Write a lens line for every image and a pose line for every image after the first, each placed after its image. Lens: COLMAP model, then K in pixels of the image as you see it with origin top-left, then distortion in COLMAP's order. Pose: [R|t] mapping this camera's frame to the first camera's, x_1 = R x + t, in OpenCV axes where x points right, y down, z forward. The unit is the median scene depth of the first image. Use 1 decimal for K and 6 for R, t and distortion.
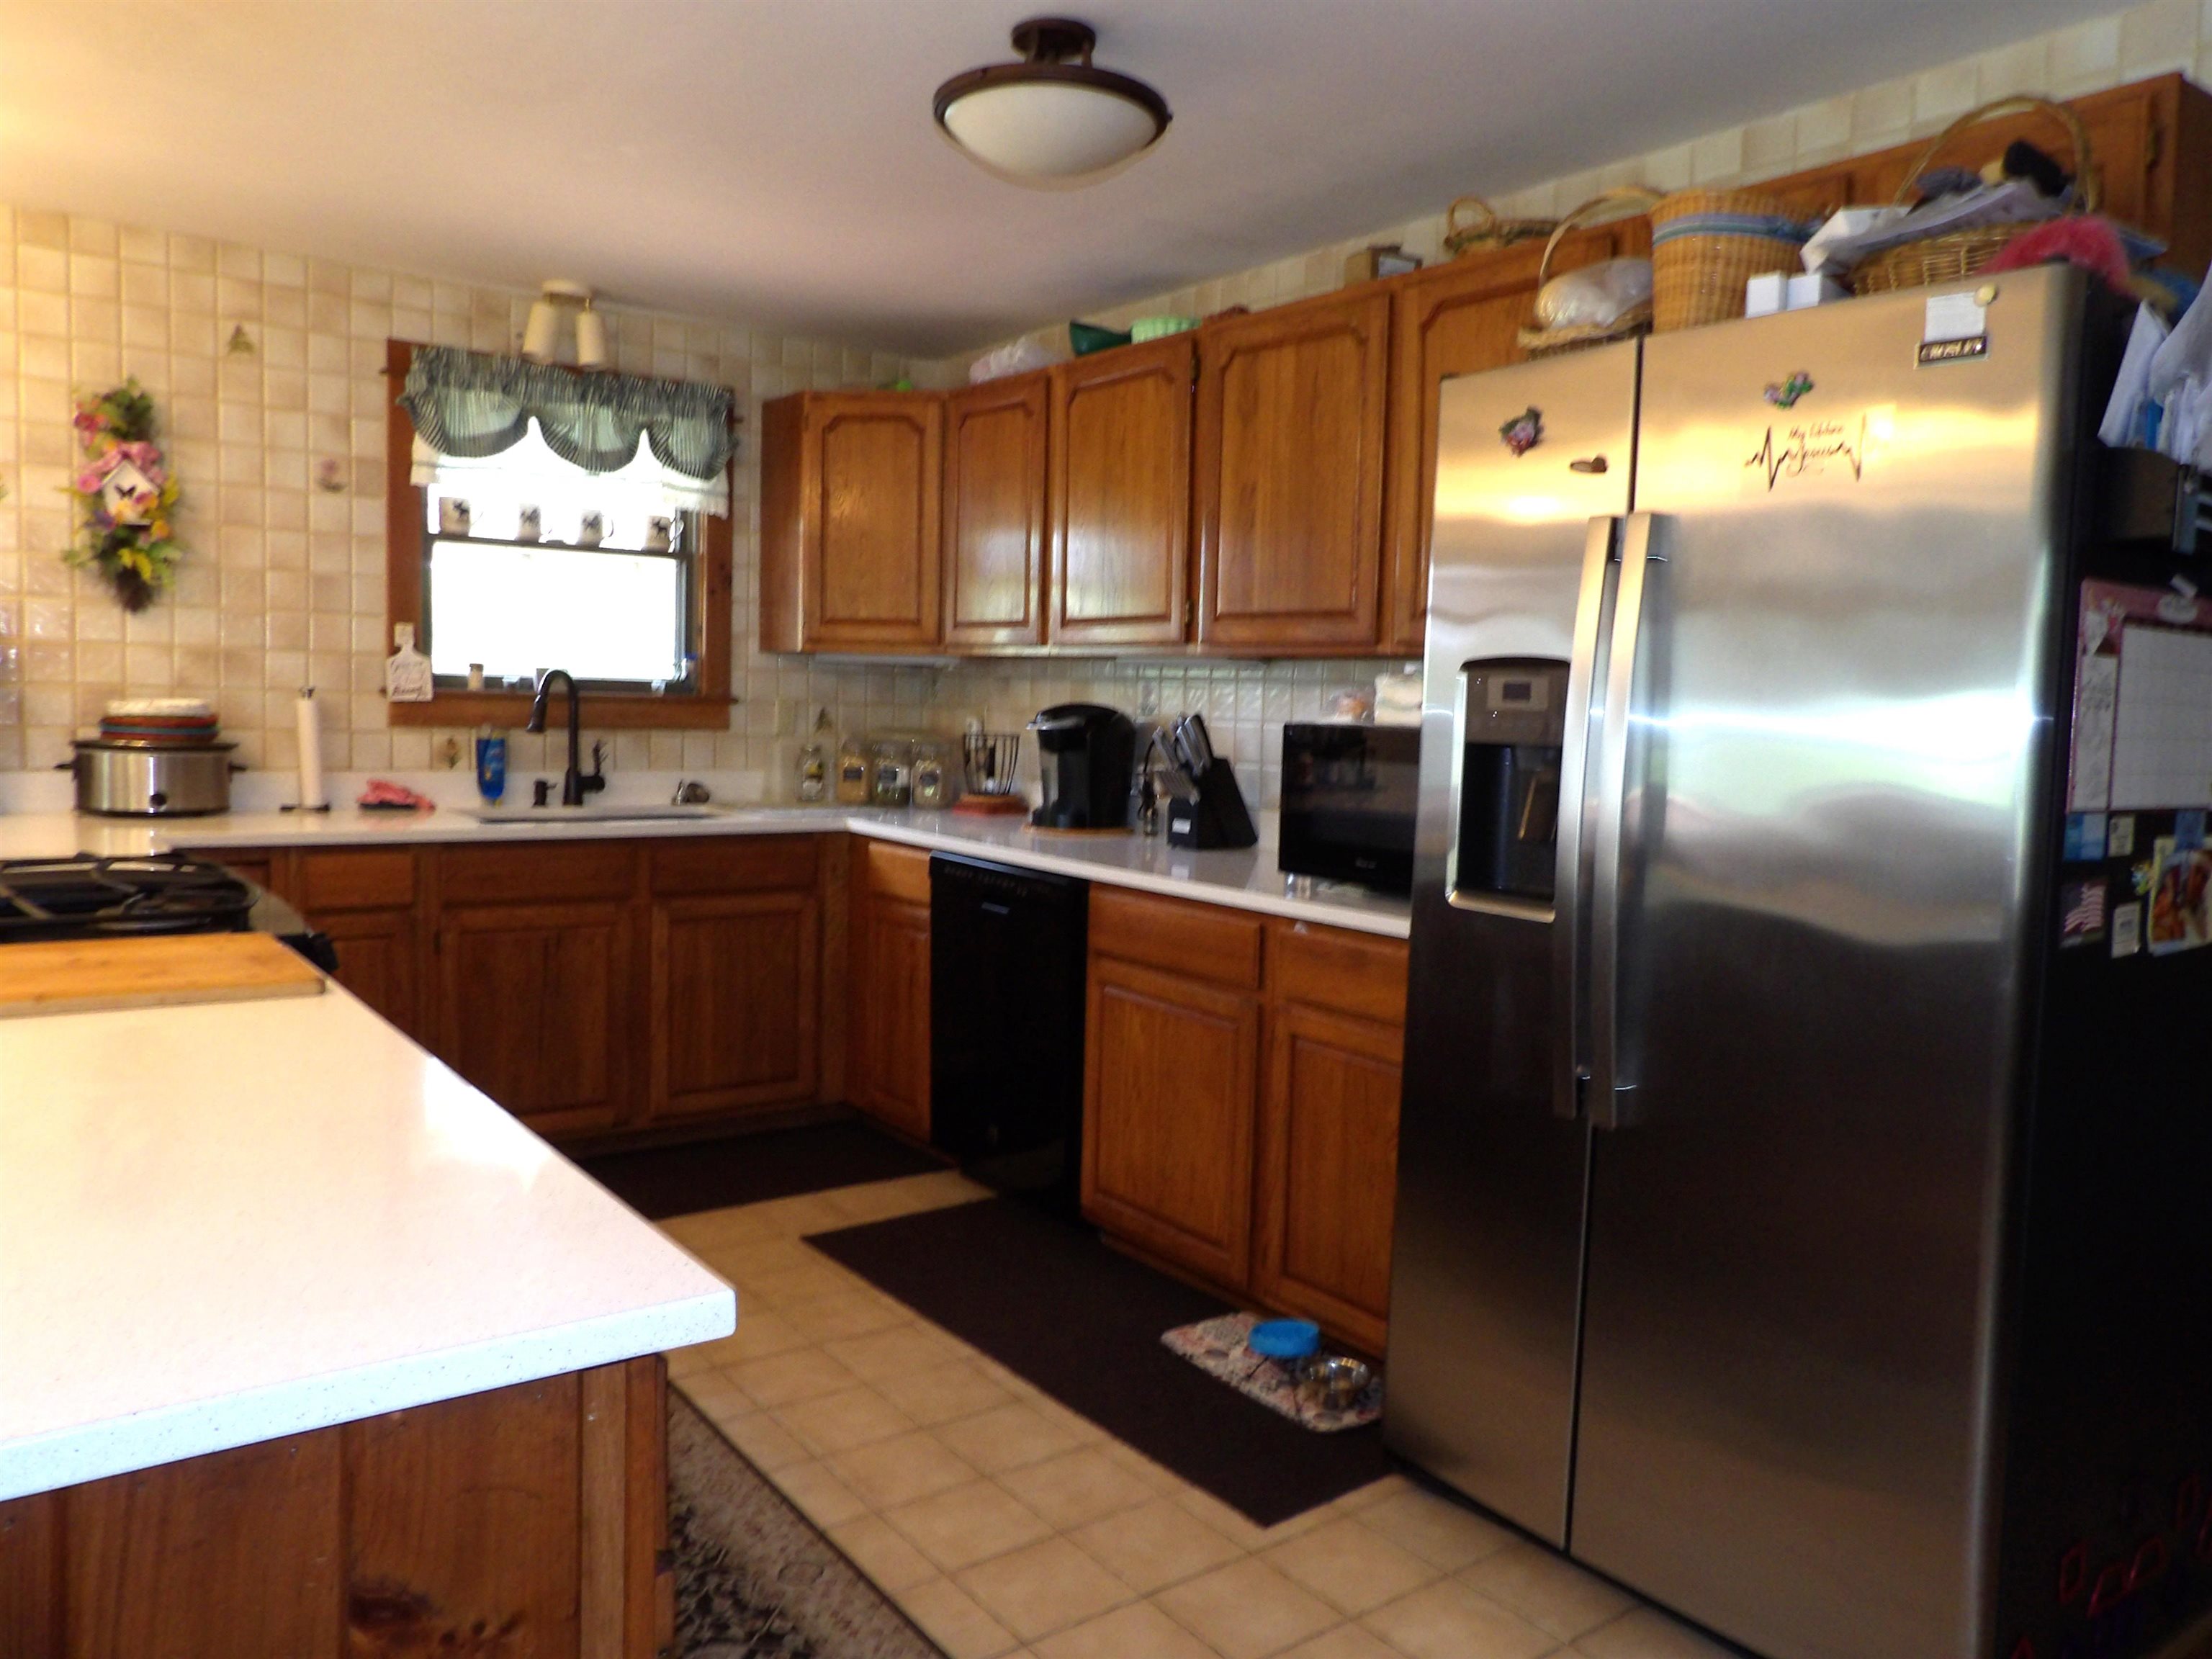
lens RADIAL K [[1616.6, 0, 1077.6], [0, 1616.6, 811.3], [0, 0, 1]] dist [-0.019475, 0.032234]
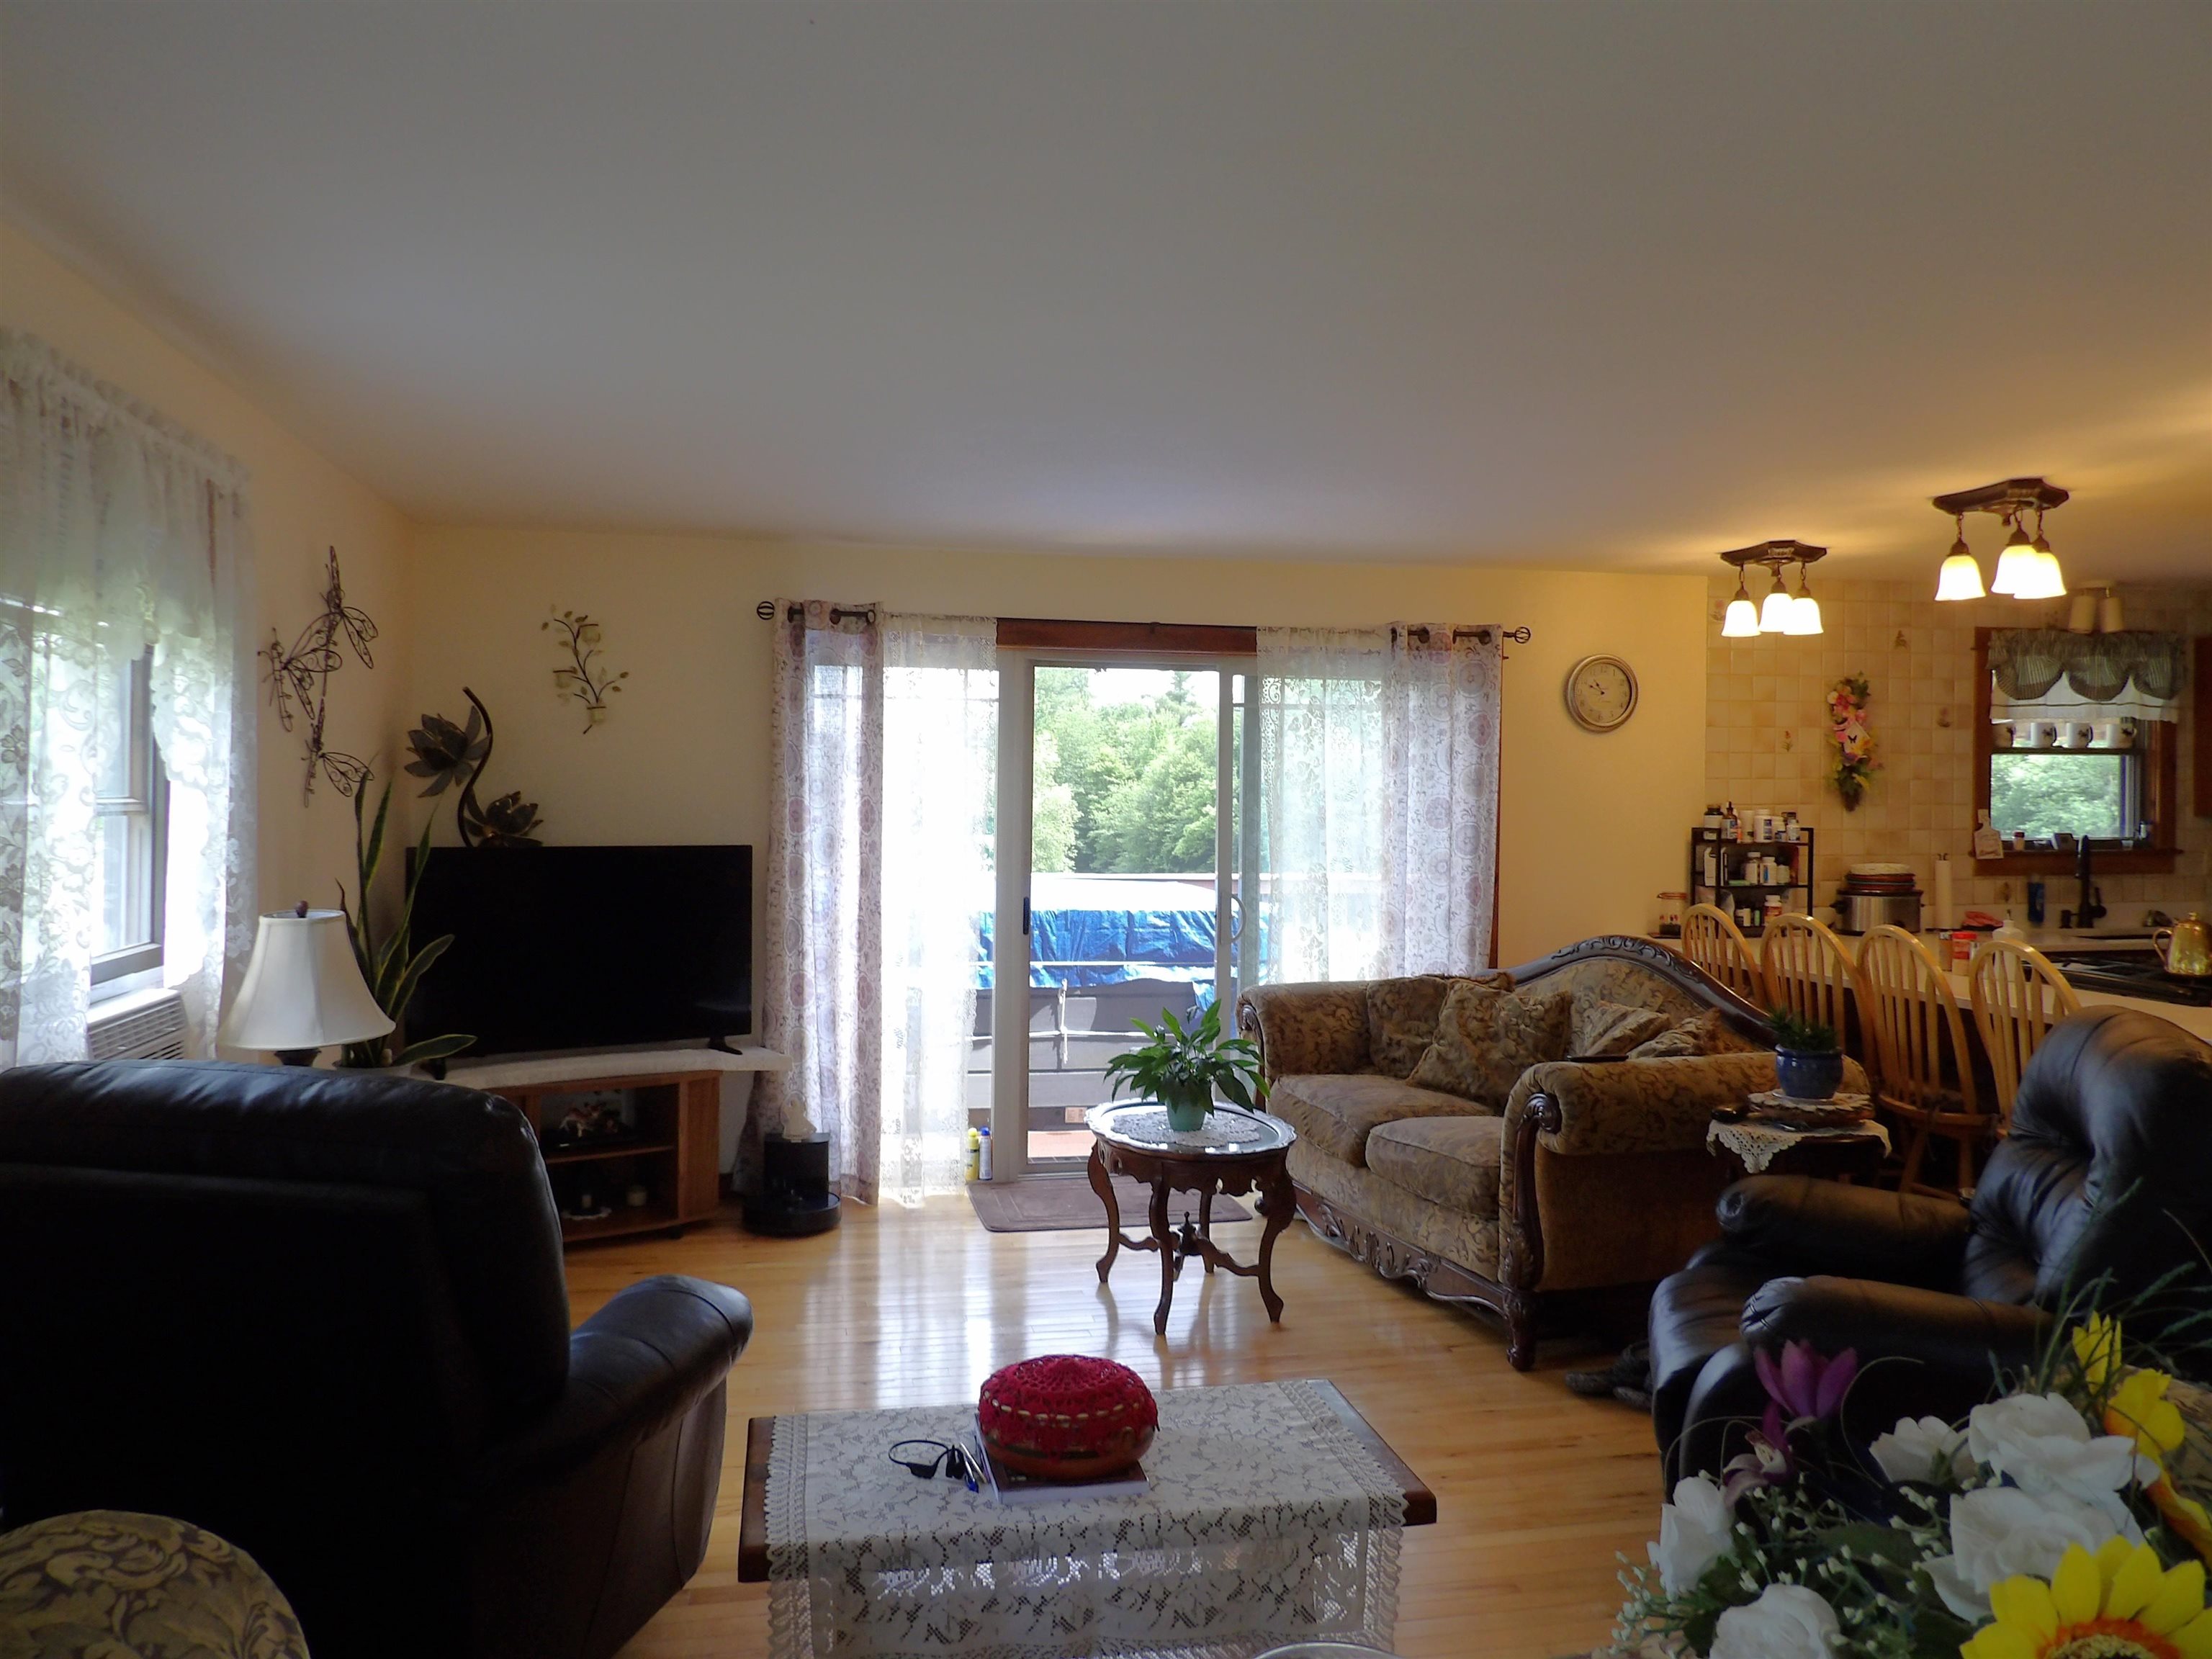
lens RADIAL K [[1657.1, 0, 1090.0], [0, 1657.1, 815.1], [0, 0, 1]] dist [-0.023762, 0.040871]
pose [[0.916065, -0.028028, -0.400050, -0.626613], [0.001396, 0.997772, -0.066707, -0.007974], [0.401028, 0.060550, 0.914062, -0.854340]]
